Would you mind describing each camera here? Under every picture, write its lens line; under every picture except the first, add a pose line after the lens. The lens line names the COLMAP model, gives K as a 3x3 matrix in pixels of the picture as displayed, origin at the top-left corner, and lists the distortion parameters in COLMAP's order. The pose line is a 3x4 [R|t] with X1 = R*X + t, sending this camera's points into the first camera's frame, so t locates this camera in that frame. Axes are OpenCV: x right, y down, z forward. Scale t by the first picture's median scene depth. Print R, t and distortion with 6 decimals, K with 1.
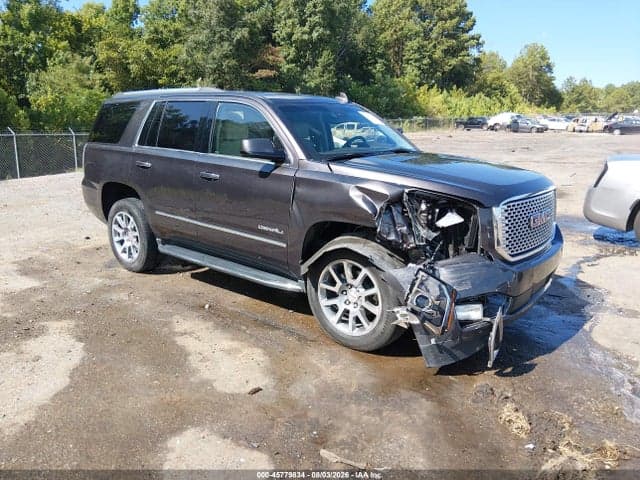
lens RADIAL K [[488.9, 0, 324.0], [0, 488.9, 234.9], [0, 0, 1]] dist [0.059471, -0.091614]
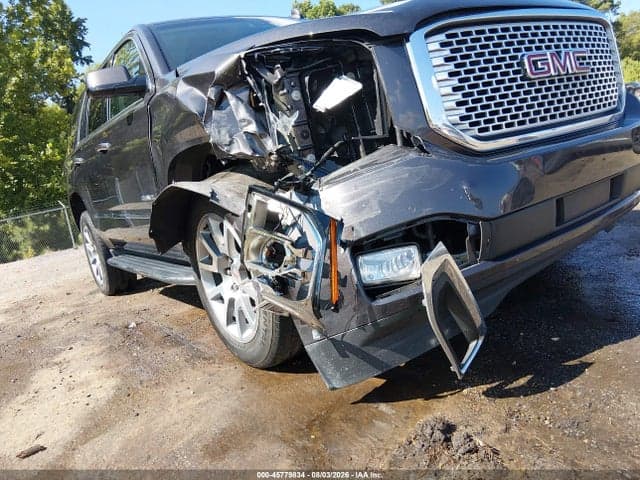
lens RADIAL K [[488.9, 0, 325.3], [0, 488.9, 241.8], [0, 0, 1]] dist [0.059471, -0.091614]
pose [[0.944738, -0.155465, -0.288617, 0.357458], [0.143863, 0.987708, -0.061125, 0.145999], [0.294572, 0.016226, 0.955491, 0.501048]]
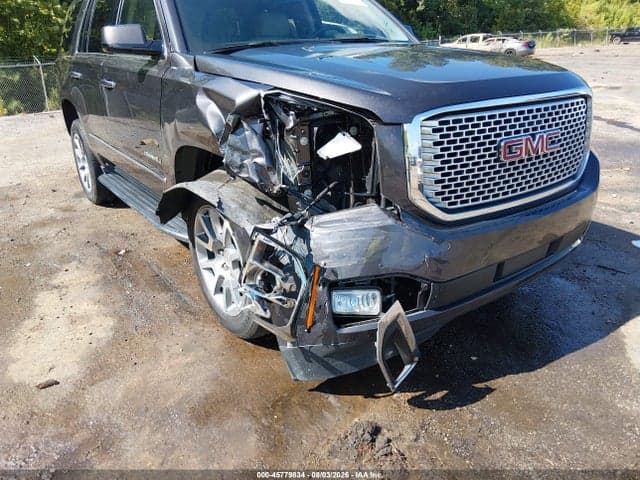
lens RADIAL K [[488.9, 0, 324.6], [0, 488.9, 243.2], [0, 0, 1]] dist [0.059471, -0.091614]
pose [[0.967756, 0.061458, -0.244278, 0.379146], [-0.022513, 0.987001, 0.159131, -0.008762], [0.250882, -0.148500, 0.956559, 0.407038]]
